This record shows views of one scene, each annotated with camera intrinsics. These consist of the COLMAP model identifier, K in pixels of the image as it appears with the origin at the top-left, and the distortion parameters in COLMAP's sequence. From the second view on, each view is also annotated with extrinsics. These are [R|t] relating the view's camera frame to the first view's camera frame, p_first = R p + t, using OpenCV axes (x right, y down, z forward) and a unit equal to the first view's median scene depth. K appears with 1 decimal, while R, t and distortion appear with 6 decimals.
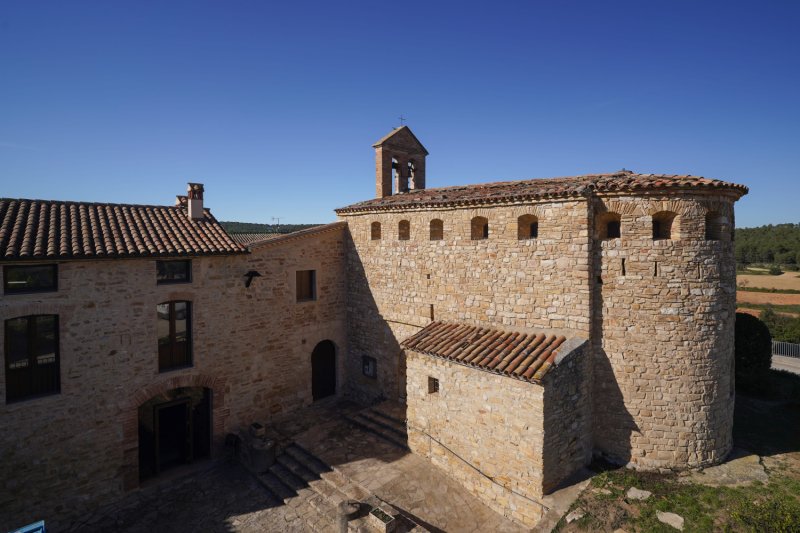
lens RADIAL K [[443.9, 0, 400.0], [0, 443.9, 266.5], [0, 0, 1]] dist [-0.013573, -0.000195]
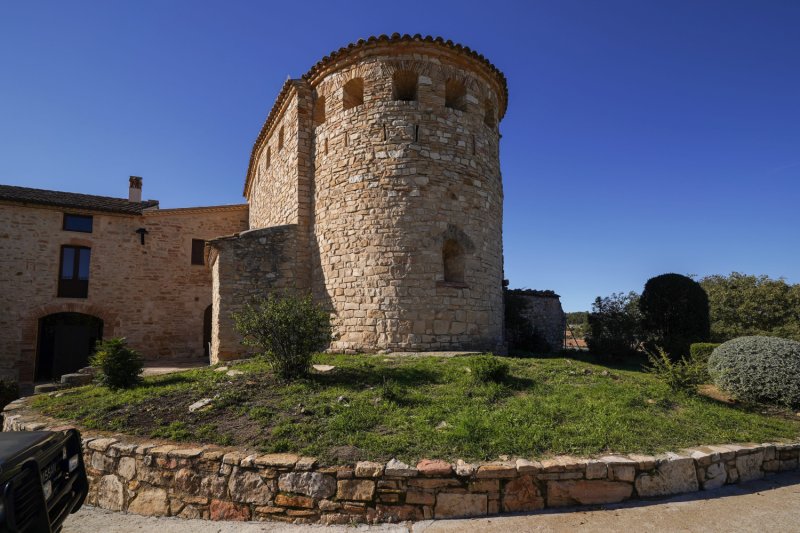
lens RADIAL K [[431.0, 0, 400.3], [0, 431.0, 330.7], [0, 0, 1]] dist [0.000033, 0.000368]
pose [[0.939276, 0.002997, -0.343149, 0.984247], [-0.034709, 0.995664, -0.086310, 0.483838], [0.341402, 0.092979, 0.935307, 0.193218]]
